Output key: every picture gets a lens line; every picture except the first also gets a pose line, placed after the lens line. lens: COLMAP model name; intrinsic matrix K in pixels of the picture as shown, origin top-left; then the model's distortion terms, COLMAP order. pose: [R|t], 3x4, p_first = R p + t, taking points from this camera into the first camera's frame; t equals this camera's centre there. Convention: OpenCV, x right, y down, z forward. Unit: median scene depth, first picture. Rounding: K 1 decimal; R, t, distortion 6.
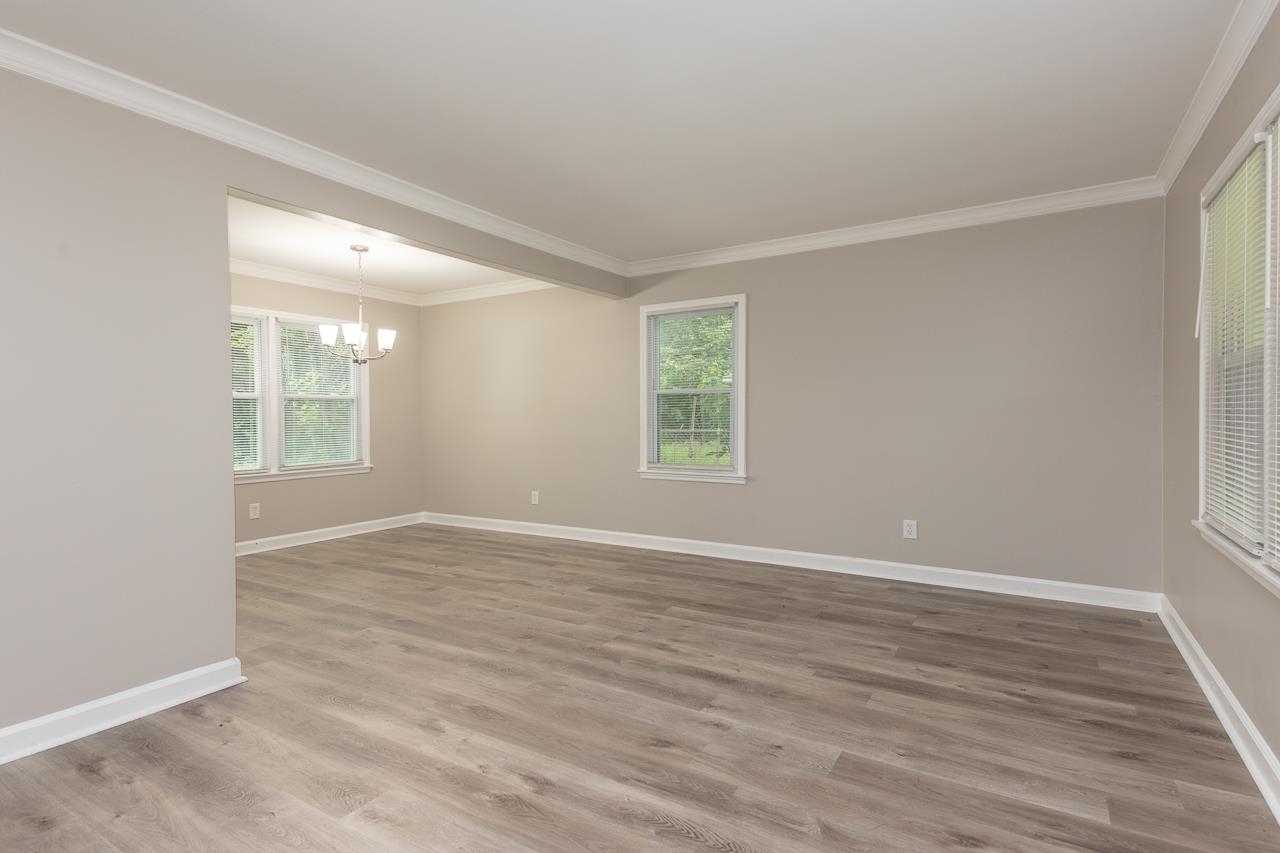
lens RADIAL K [[607.0, 0, 636.8], [0, 607.0, 422.9], [0, 0, 1]] dist [0.056977, -0.024175]
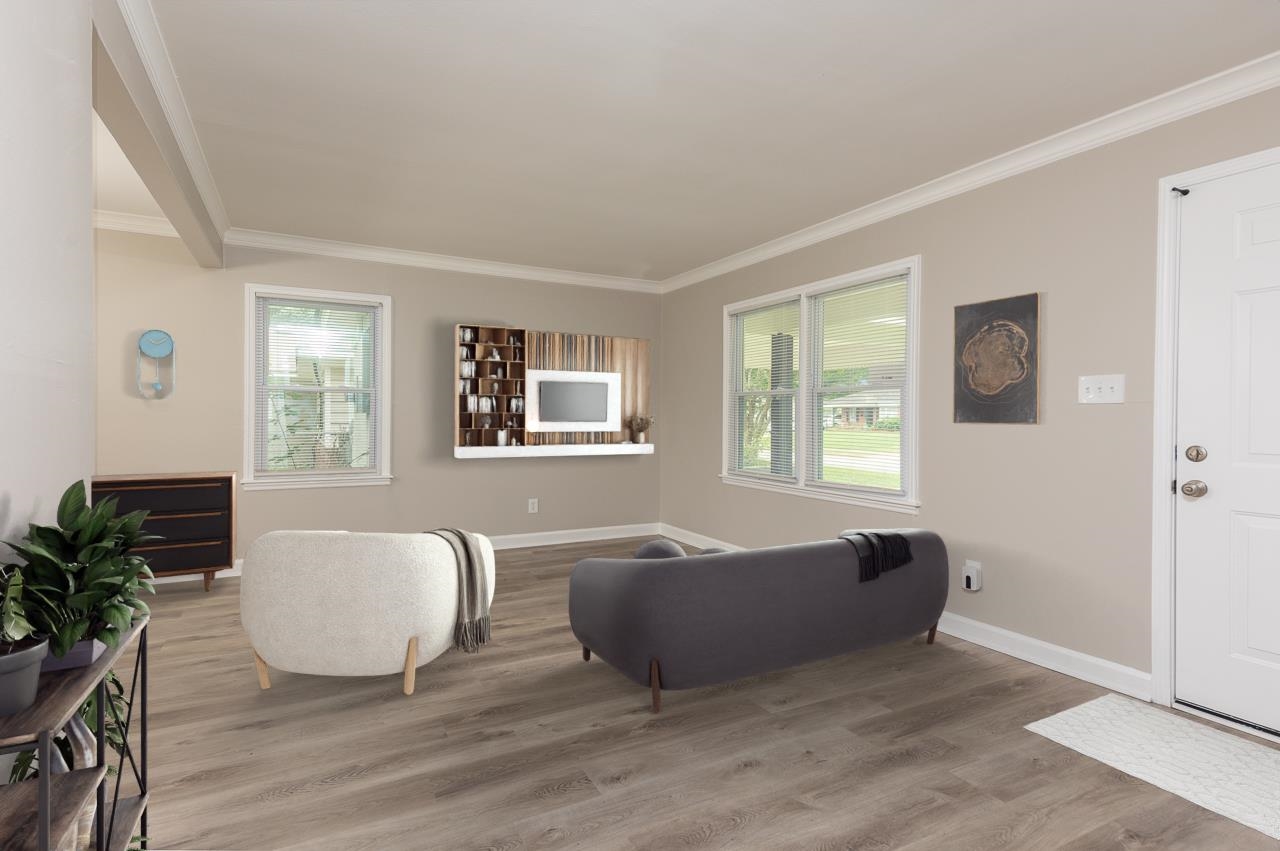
lens RADIAL K [[634.8, 0, 572.8], [0, 634.8, 418.0], [0, 0, 1]] dist [0.059200, -0.028046]
pose [[0.543226, 0.012081, 0.839500, -0.883450], [0.000852, 0.999888, -0.014941, 0.010493], [-0.839586, 0.008832, 0.543154, 0.275858]]
